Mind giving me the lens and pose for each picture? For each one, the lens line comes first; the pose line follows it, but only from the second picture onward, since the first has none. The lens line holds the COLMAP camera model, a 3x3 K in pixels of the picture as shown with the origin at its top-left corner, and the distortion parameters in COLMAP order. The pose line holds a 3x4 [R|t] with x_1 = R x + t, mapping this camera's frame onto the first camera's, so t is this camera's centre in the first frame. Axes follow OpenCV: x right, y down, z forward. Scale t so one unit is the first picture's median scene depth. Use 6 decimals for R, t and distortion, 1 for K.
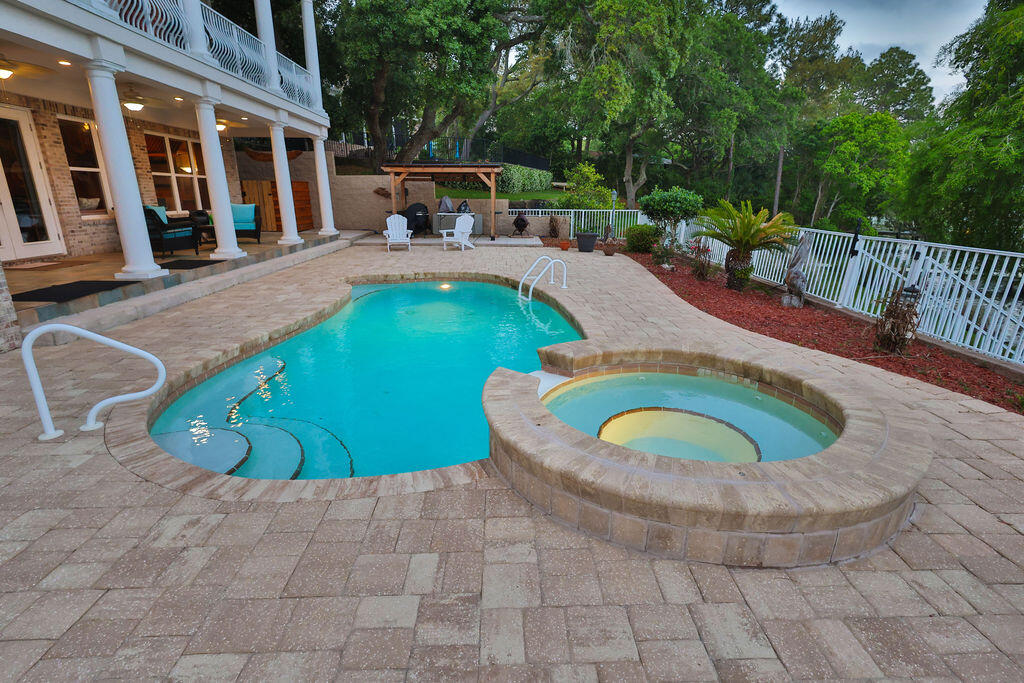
lens RADIAL K [[503.1, 0, 517.9], [0, 503.1, 346.0], [0, 0, 1]] dist [0.000777, 0.000437]
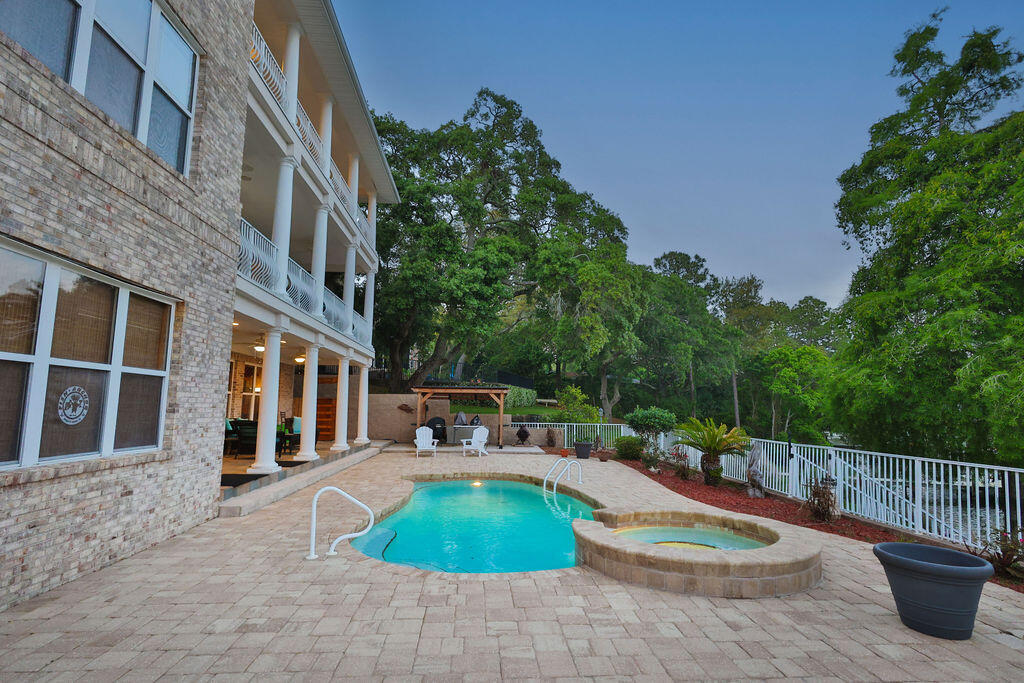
lens RADIAL K [[499.2, 0, 512.0], [0, 499.2, 341.5], [0, 0, 1]] dist [0.000938, 0.001162]
pose [[0.999354, 0.012276, 0.033791, -0.077412], [0.002775, 0.910750, -0.412949, 0.048008], [-0.035845, 0.412775, 0.910127, -0.180678]]
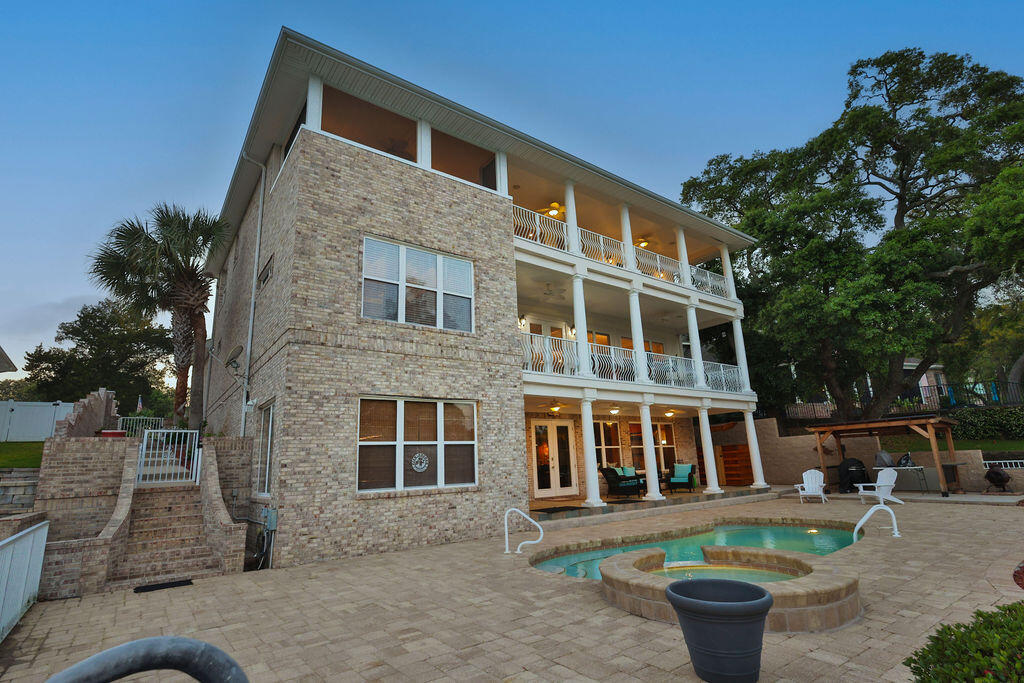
lens RADIAL K [[499.2, 0, 512.0], [0, 499.2, 341.5], [0, 0, 1]] dist [0.000938, 0.001162]
pose [[0.568044, -0.224262, -0.791854, 0.320859], [-0.196430, 0.897406, -0.395066, 0.048829], [0.799213, 0.379959, 0.465715, -0.140897]]
